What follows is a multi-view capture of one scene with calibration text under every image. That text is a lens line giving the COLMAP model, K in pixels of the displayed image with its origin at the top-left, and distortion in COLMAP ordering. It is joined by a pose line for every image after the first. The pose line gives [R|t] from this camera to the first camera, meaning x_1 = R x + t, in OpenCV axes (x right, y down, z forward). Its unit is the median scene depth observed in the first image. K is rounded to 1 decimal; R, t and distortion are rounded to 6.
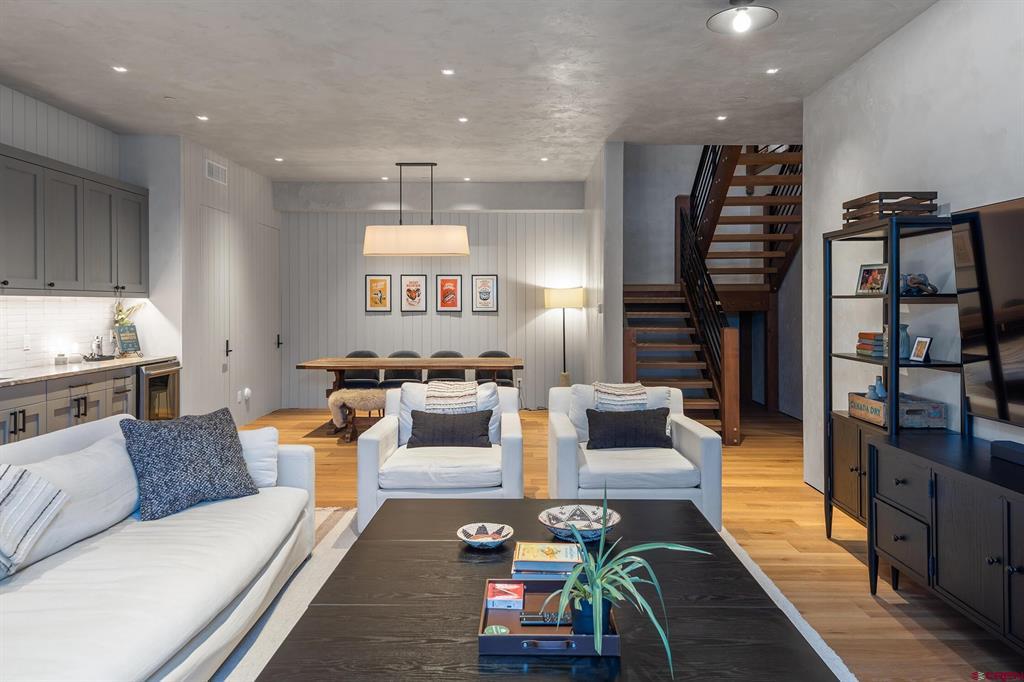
lens RADIAL K [[700.5, 0, 514.2], [0, 700.5, 306.9], [0, 0, 1]] dist [0.036661, -0.000733]
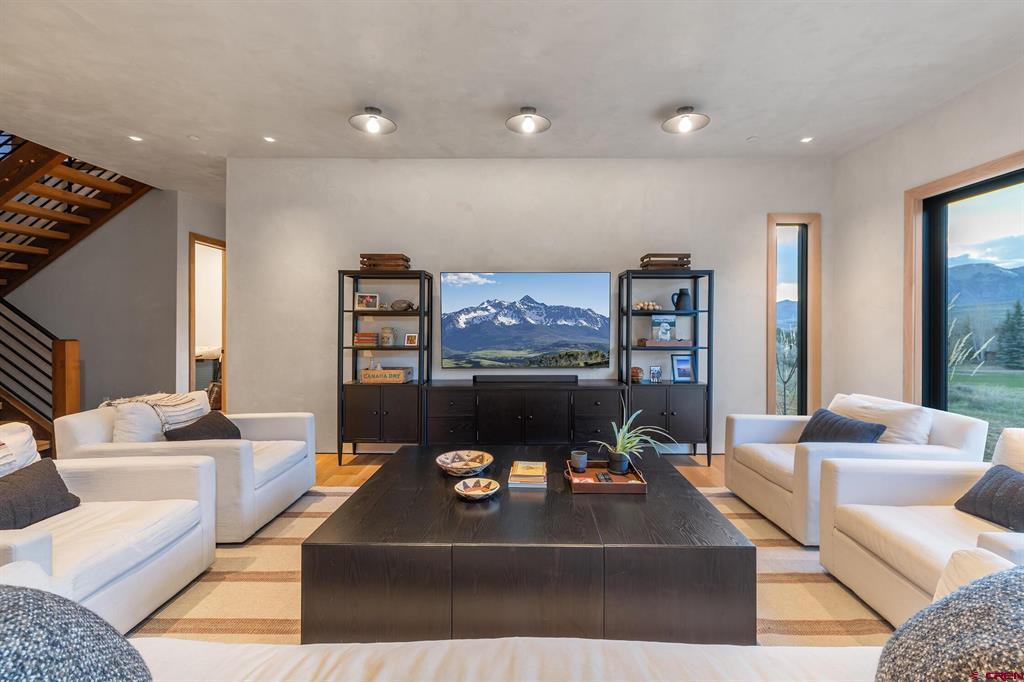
lens RADIAL K [[474.3, 0, 511.3], [0, 474.3, 323.2], [0, 0, 1]] dist [0.020341, -0.000112]
pose [[-0.005819, 0.003070, 0.999978, -0.321800], [0.001892, 0.999994, -0.003059, 0.008610], [-0.999981, 0.001874, -0.005824, 0.333691]]
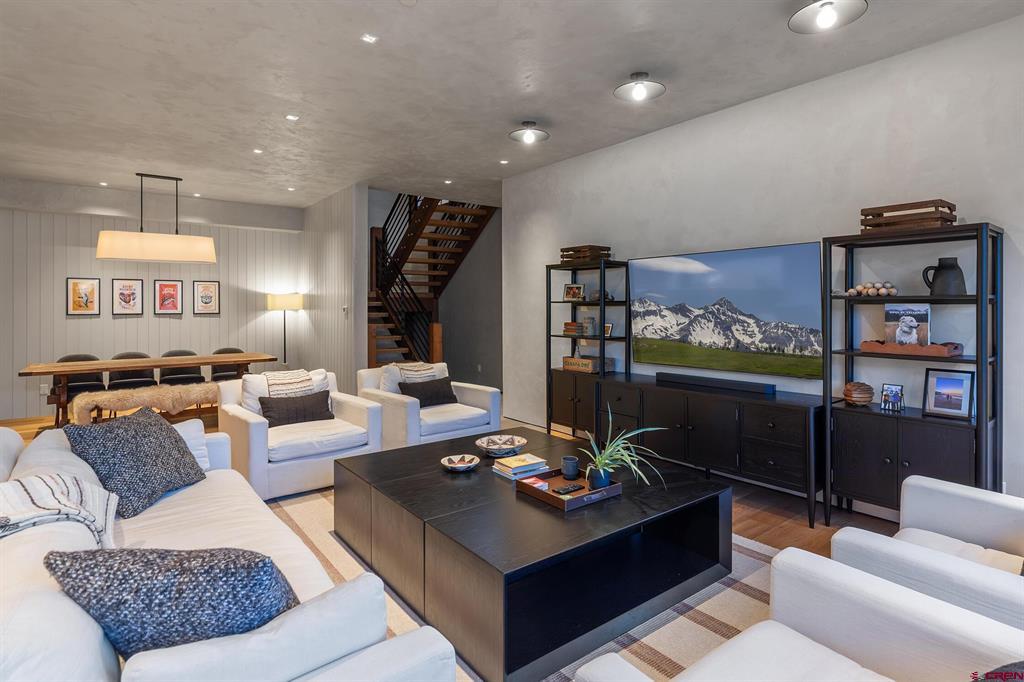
lens RADIAL K [[540.3, 0, 515.5], [0, 540.3, 305.6], [0, 0, 1]] dist [0.016207, -0.000307]
pose [[0.783045, -0.000620, 0.621965, -0.230965], [0.004672, 0.999977, -0.004886, -0.000003], [-0.621948, 0.006732, 0.783030, 0.011327]]
